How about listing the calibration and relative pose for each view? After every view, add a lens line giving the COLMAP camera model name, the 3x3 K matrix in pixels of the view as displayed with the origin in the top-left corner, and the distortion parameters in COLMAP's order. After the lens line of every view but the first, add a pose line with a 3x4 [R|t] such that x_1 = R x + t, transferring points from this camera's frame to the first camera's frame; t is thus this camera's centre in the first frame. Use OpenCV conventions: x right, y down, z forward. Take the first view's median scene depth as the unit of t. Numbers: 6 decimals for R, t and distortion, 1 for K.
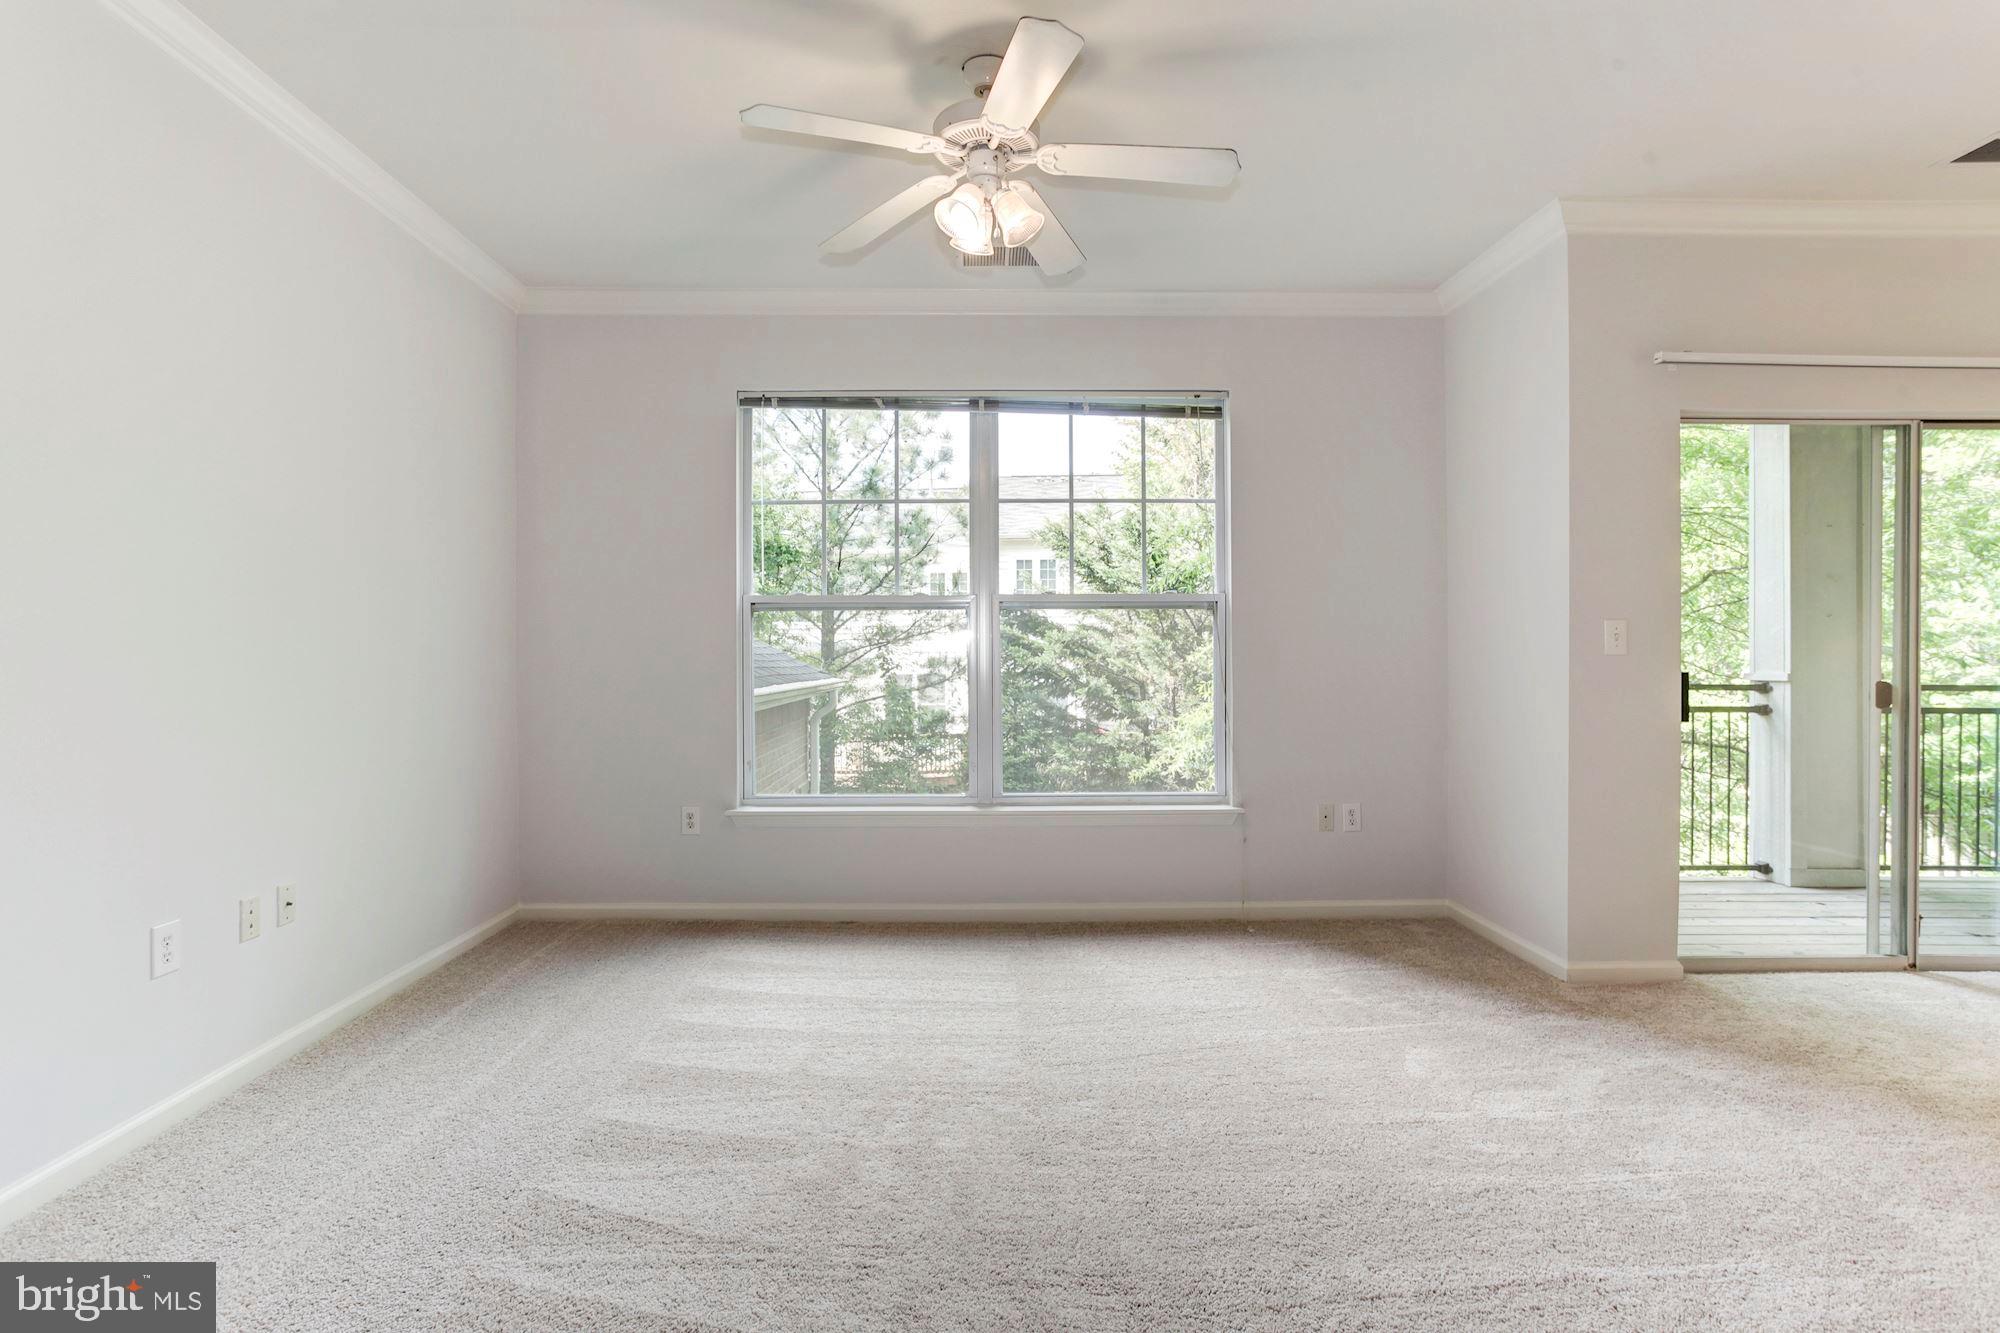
lens RADIAL K [[1000.7, 0, 973.7], [0, 1000.7, 661.9], [0, 0, 1]] dist [-0.042101, 0.021736]
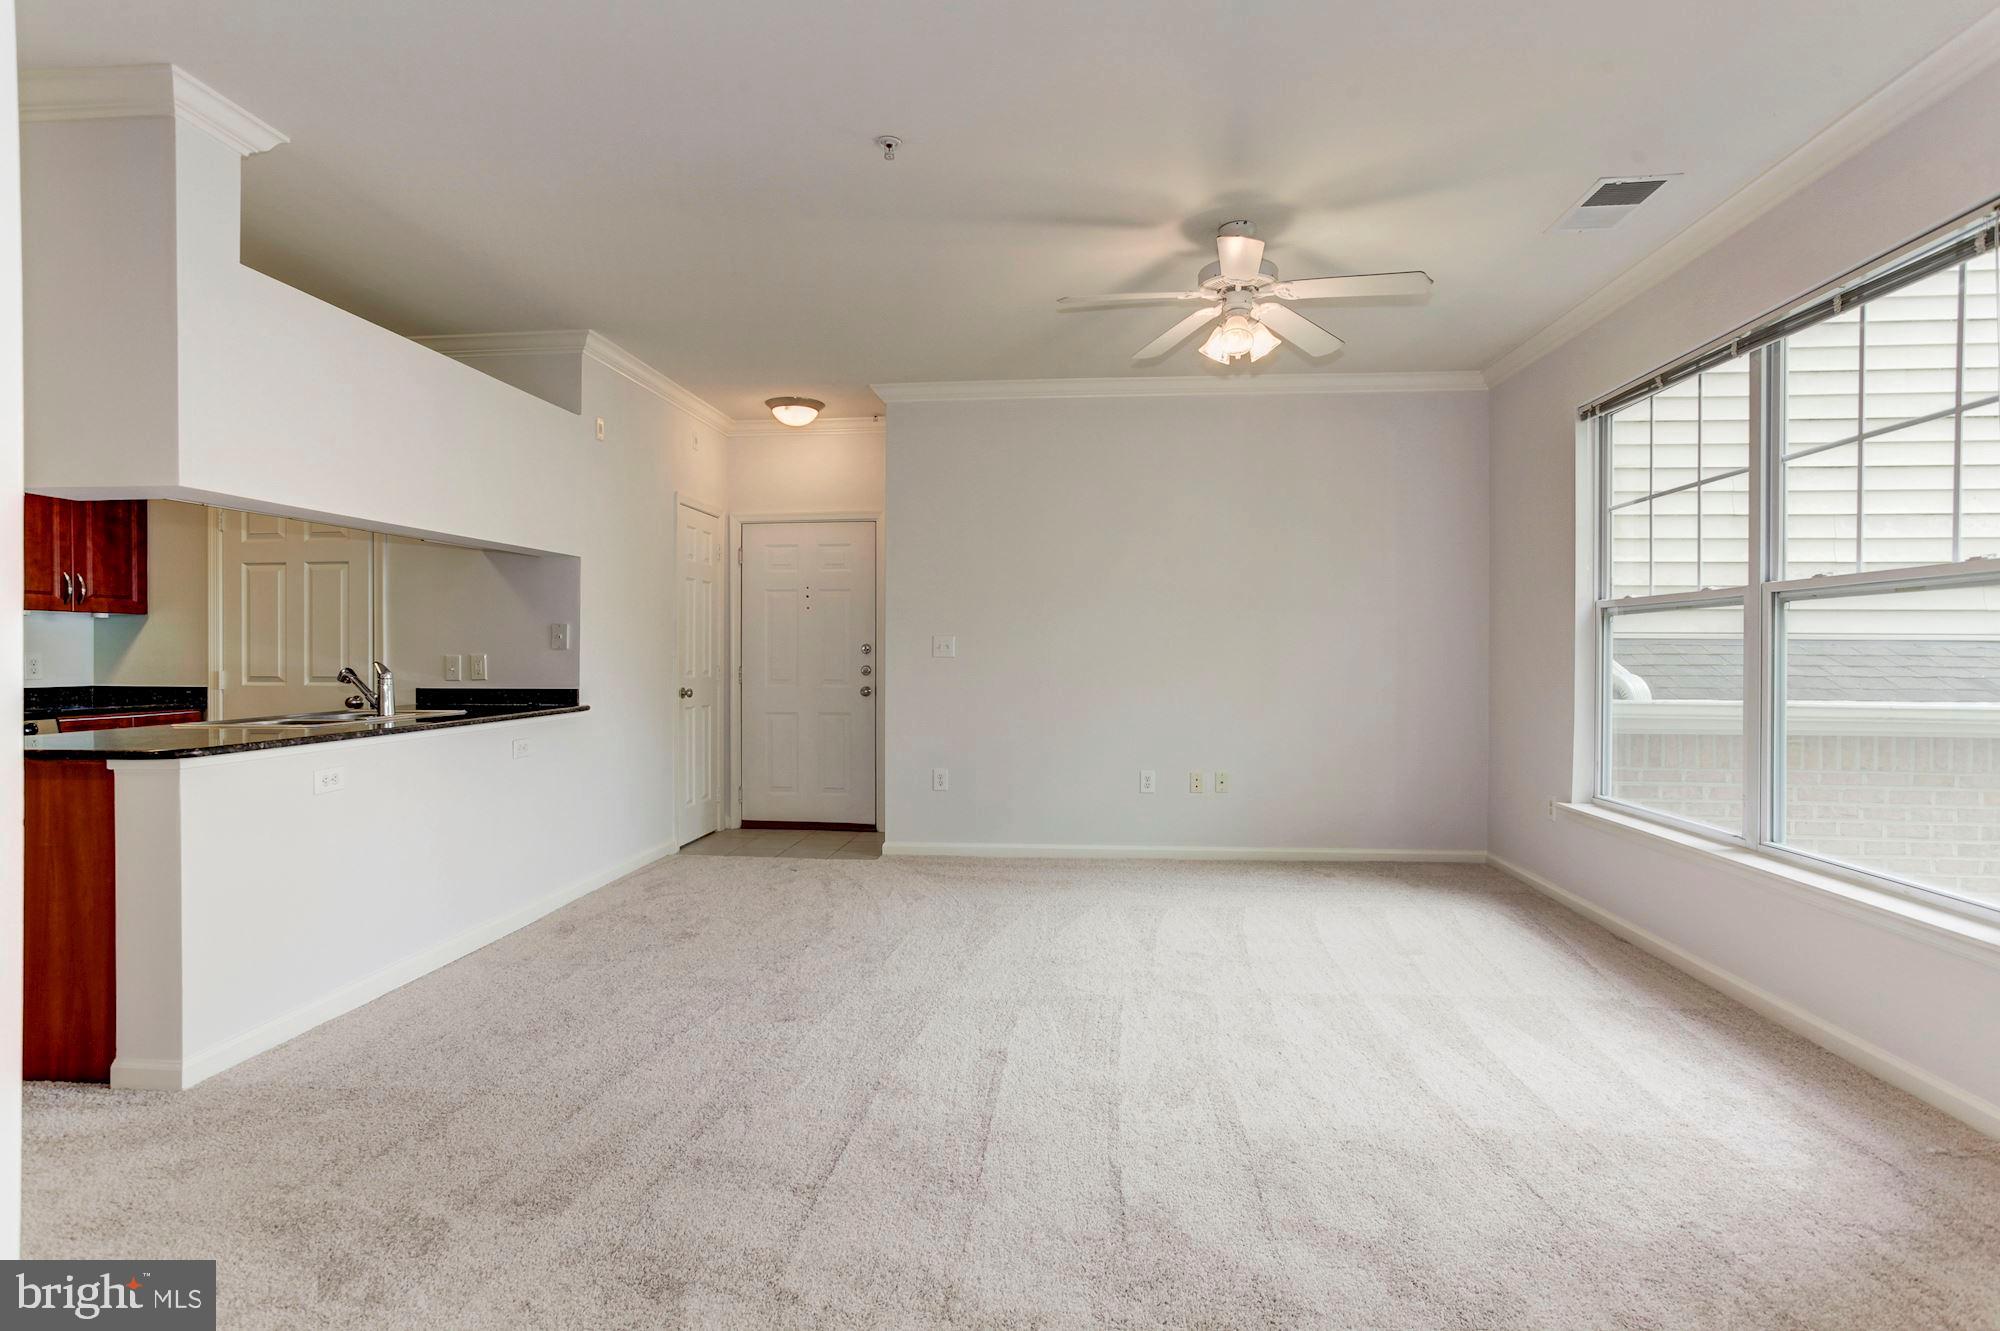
lens RADIAL K [[968.1, 0, 995.8], [0, 968.1, 658.0], [0, 0, 1]] dist [-0.039489, 0.027047]
pose [[-0.115430, 0.005346, -0.993301, 0.948163], [-0.009272, 0.999936, 0.006459, -0.008658], [0.993272, 0.009956, -0.115373, 0.575641]]
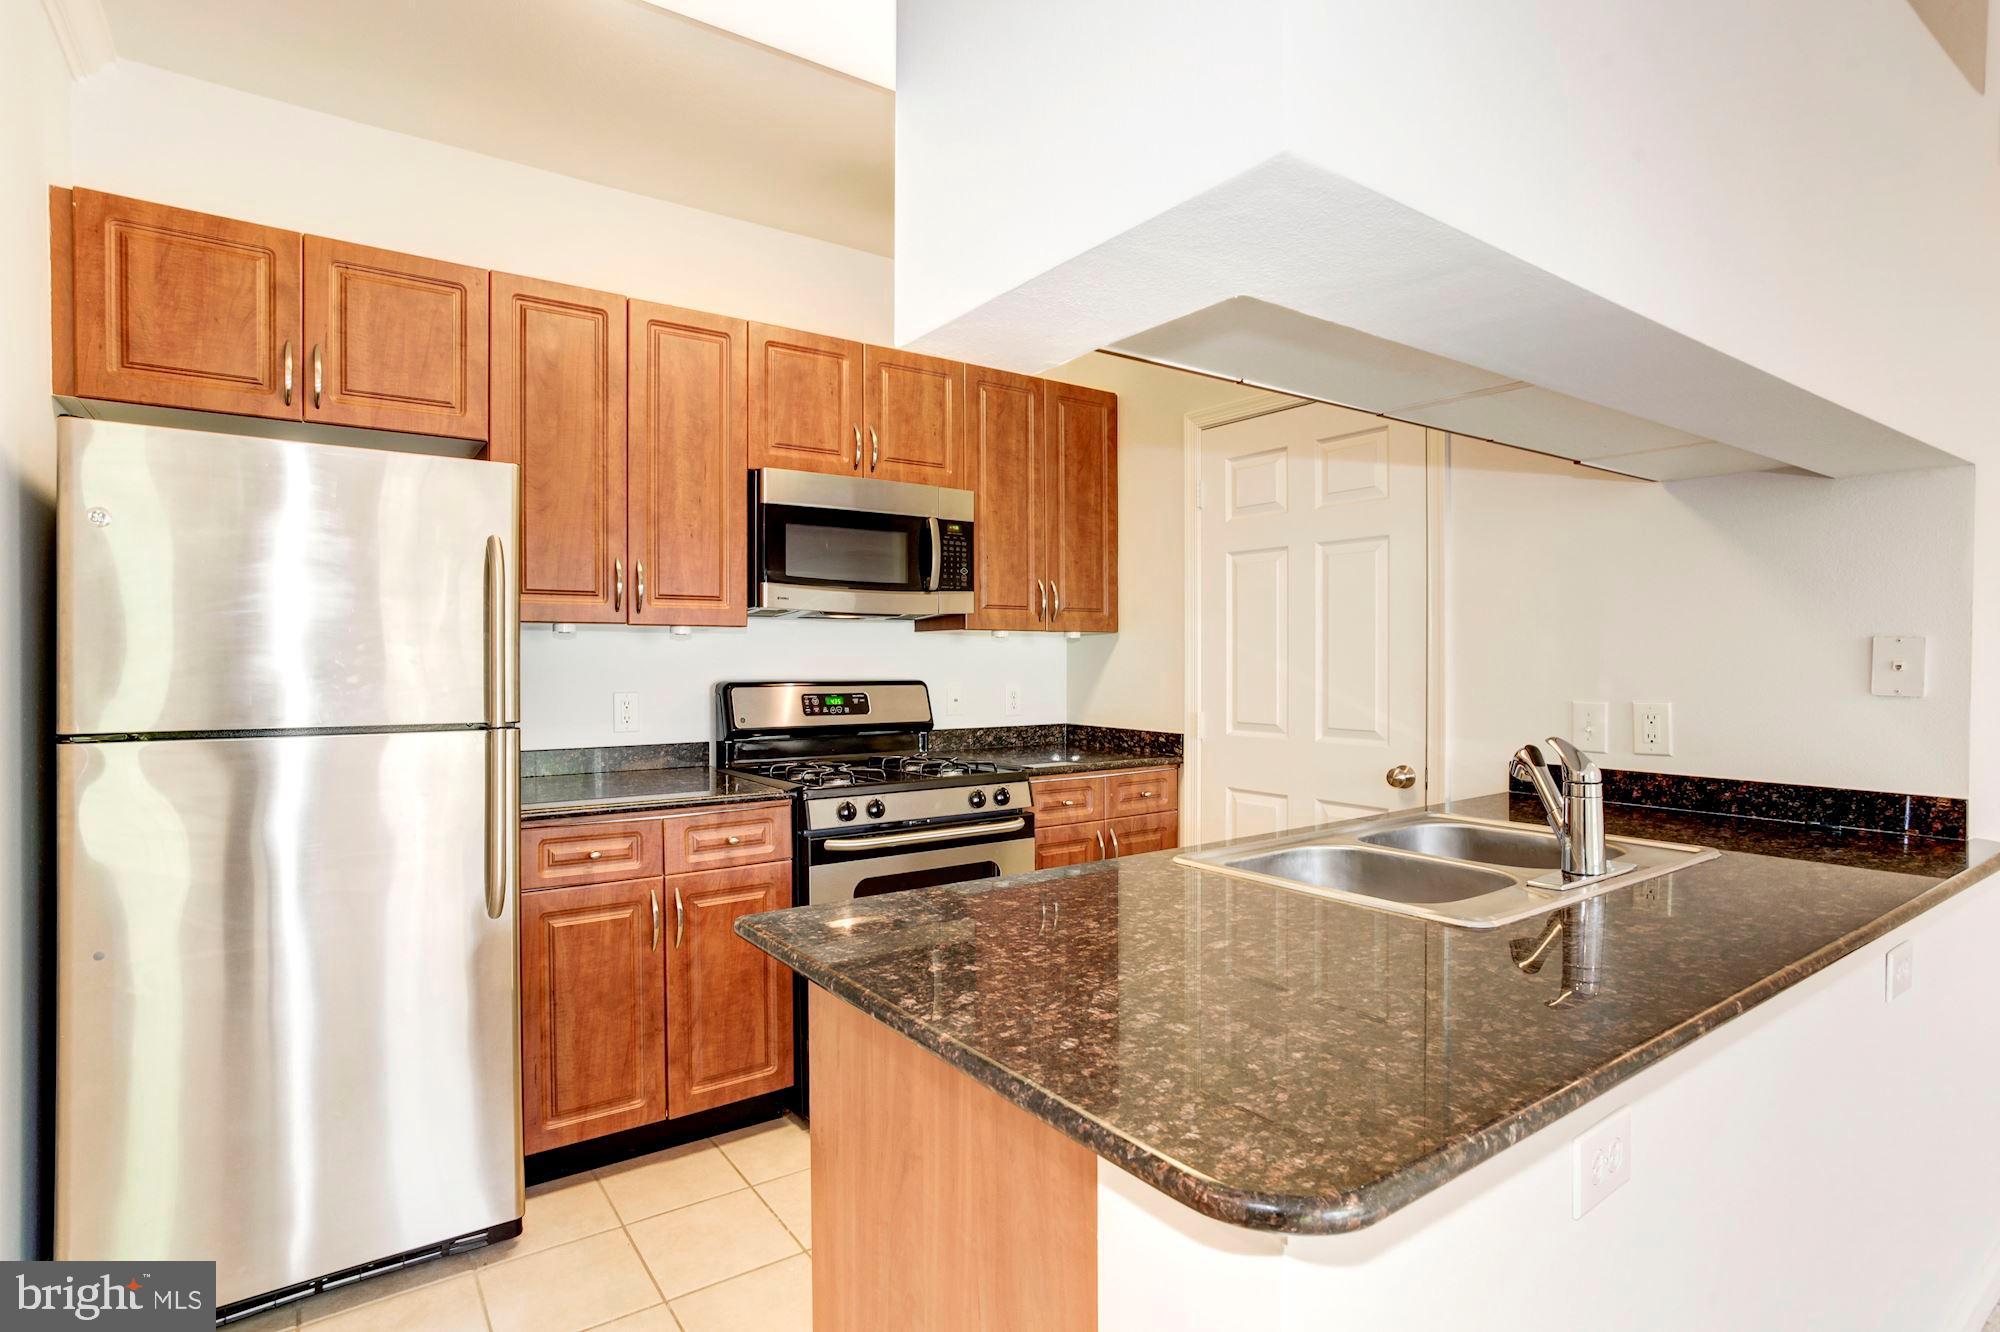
lens RADIAL K [[986.5, 0, 945.4], [0, 986.5, 667.1], [0, 0, 1]] dist [-0.044729, 0.031329]
pose [[-0.836631, 0.006987, -0.547722, 0.489674], [-0.003341, 0.999835, 0.017857, -0.030387], [0.547756, 0.016769, -0.836470, 0.023711]]
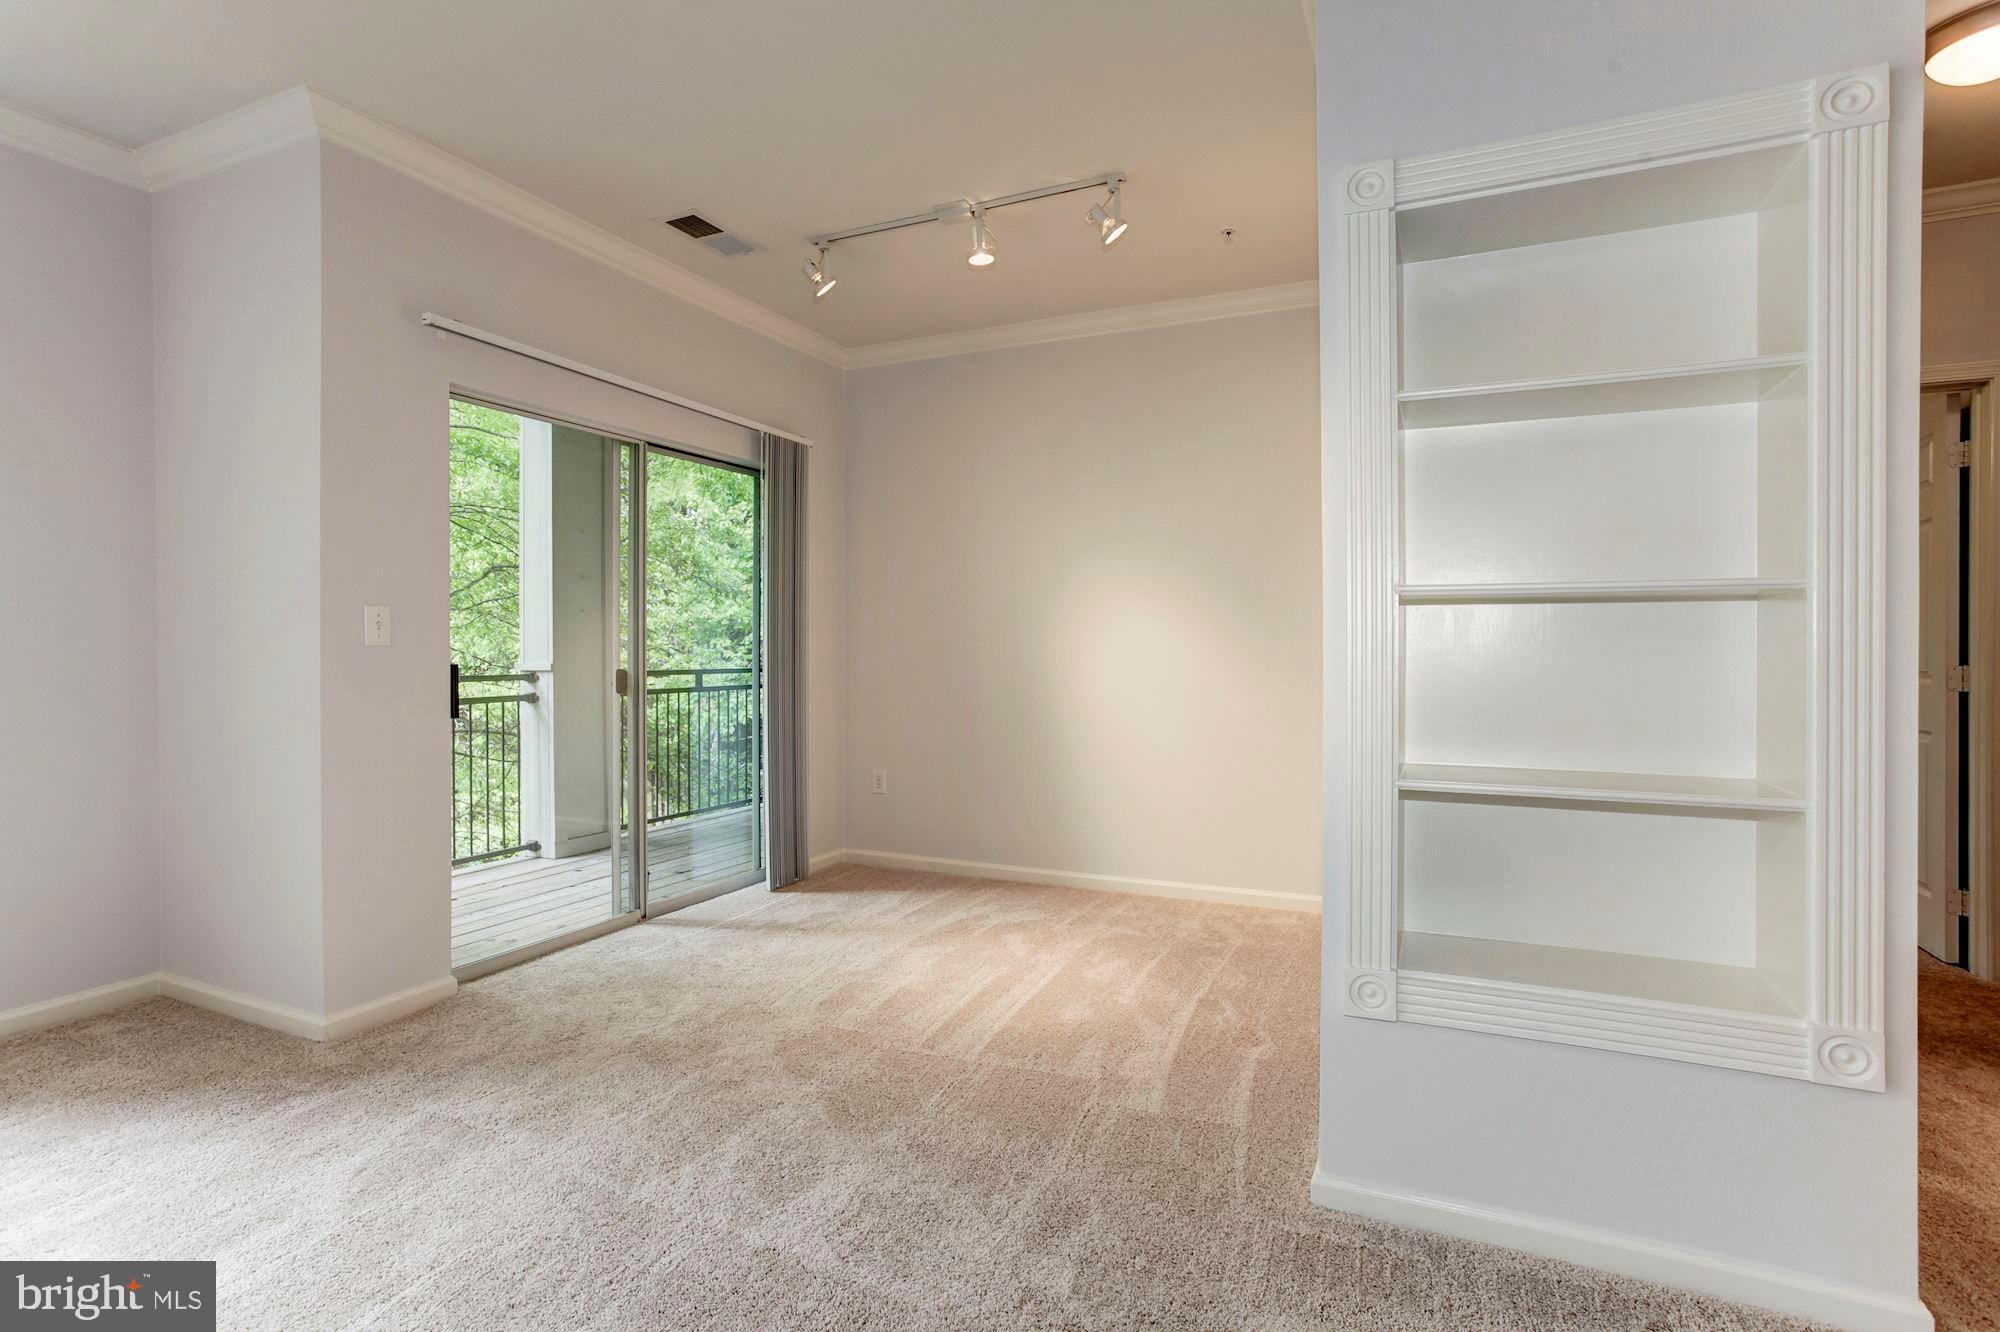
lens RADIAL K [[971.8, 0, 990.9], [0, 971.8, 647.6], [0, 0, 1]] dist [-0.050143, 0.033559]
pose [[0.437803, -0.000928, 0.899071, 0.115922], [0.008233, 0.999962, -0.002977, 0.002139], [-0.899033, 0.008706, 0.437793, 0.131354]]
